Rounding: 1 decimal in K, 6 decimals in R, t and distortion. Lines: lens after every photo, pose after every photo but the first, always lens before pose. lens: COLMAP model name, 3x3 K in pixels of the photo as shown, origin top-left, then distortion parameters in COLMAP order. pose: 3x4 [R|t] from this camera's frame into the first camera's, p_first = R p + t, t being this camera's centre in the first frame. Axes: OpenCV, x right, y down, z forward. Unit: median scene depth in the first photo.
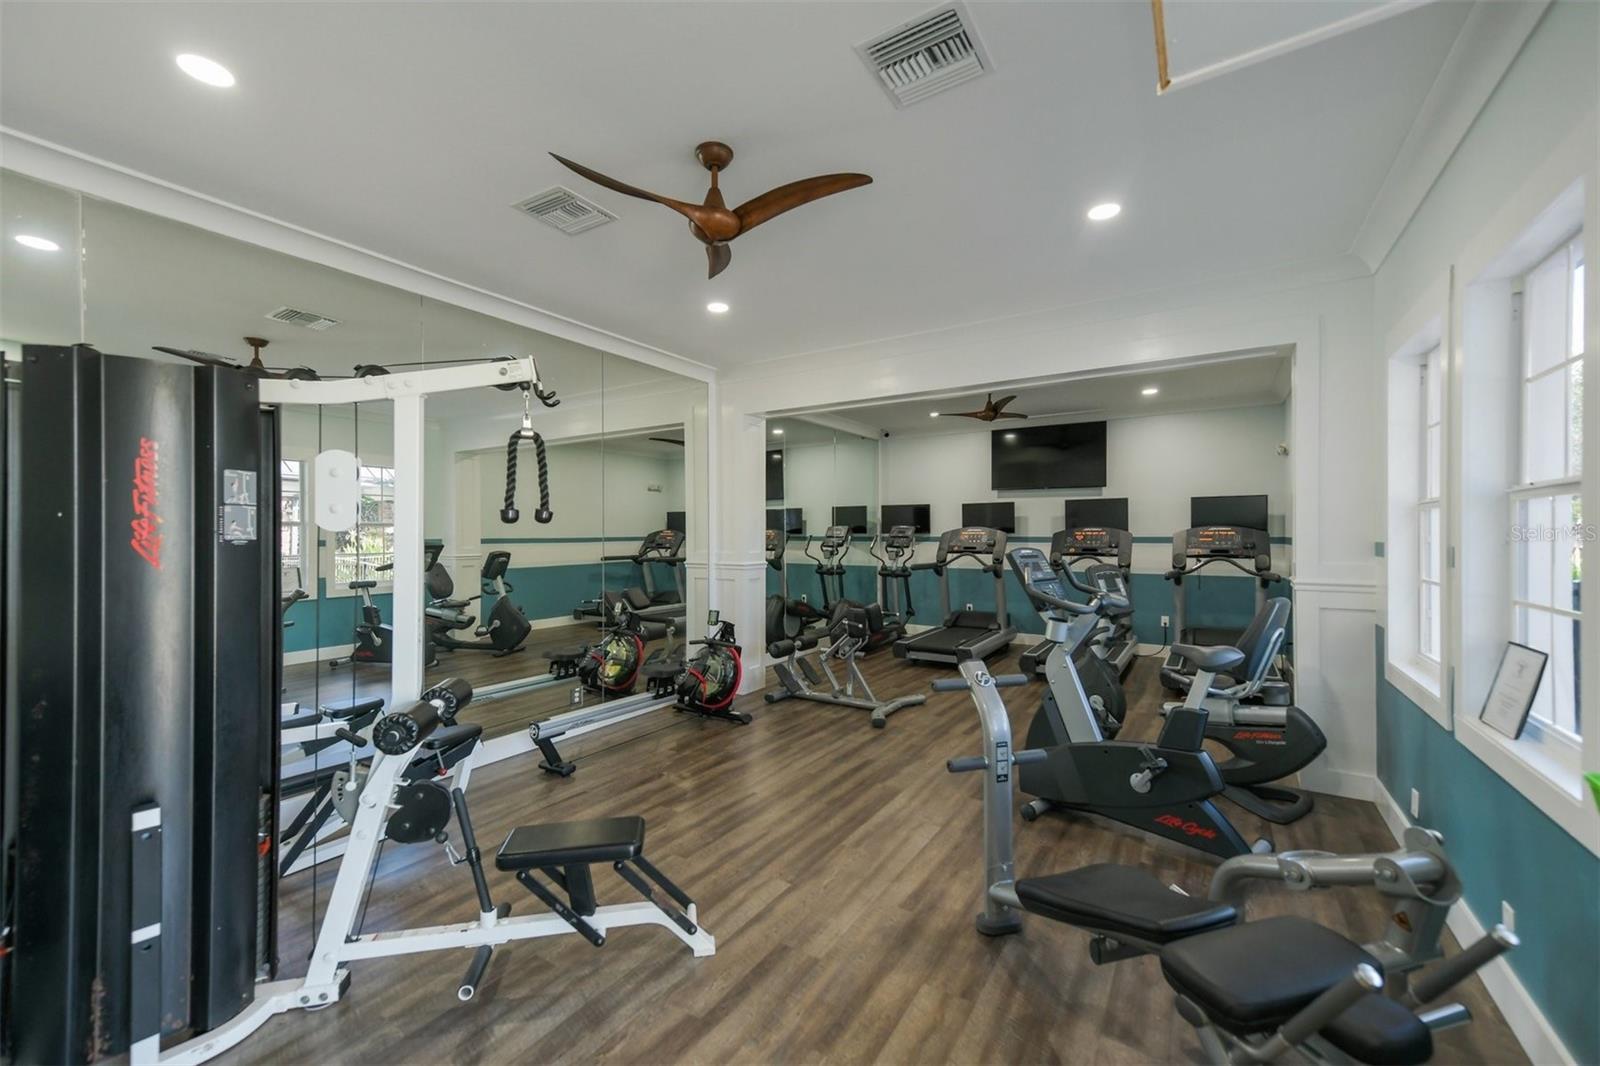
lens RADIAL K [[643.4, 0, 799.2], [0, 643.4, 533.4], [0, 0, 1]] dist [-0.007575, -0.002012]
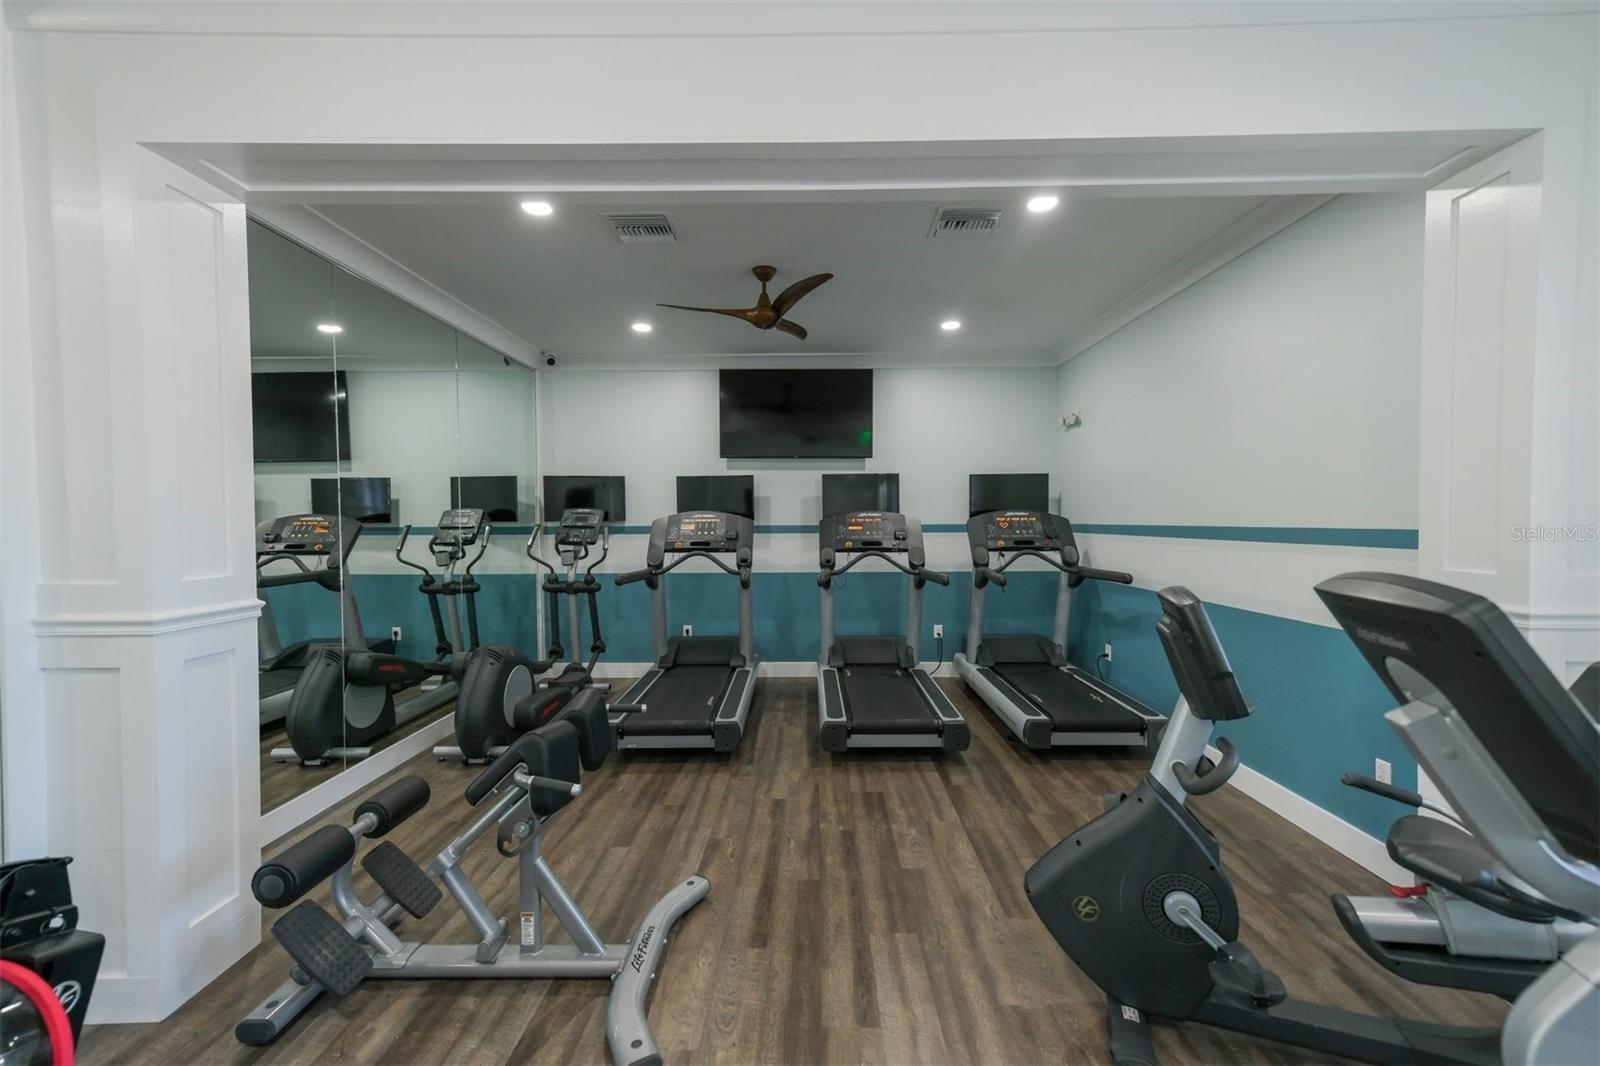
lens RADIAL K [[643.4, 0, 825.5], [0, 643.4, 536.5], [0, 0, 1]] dist [-0.007575, -0.002012]
pose [[0.831758, -0.016418, 0.554896, 0.011106], [0.003352, 0.999693, 0.024554, 0.000324], [-0.555128, -0.018563, 0.831558, 0.362449]]
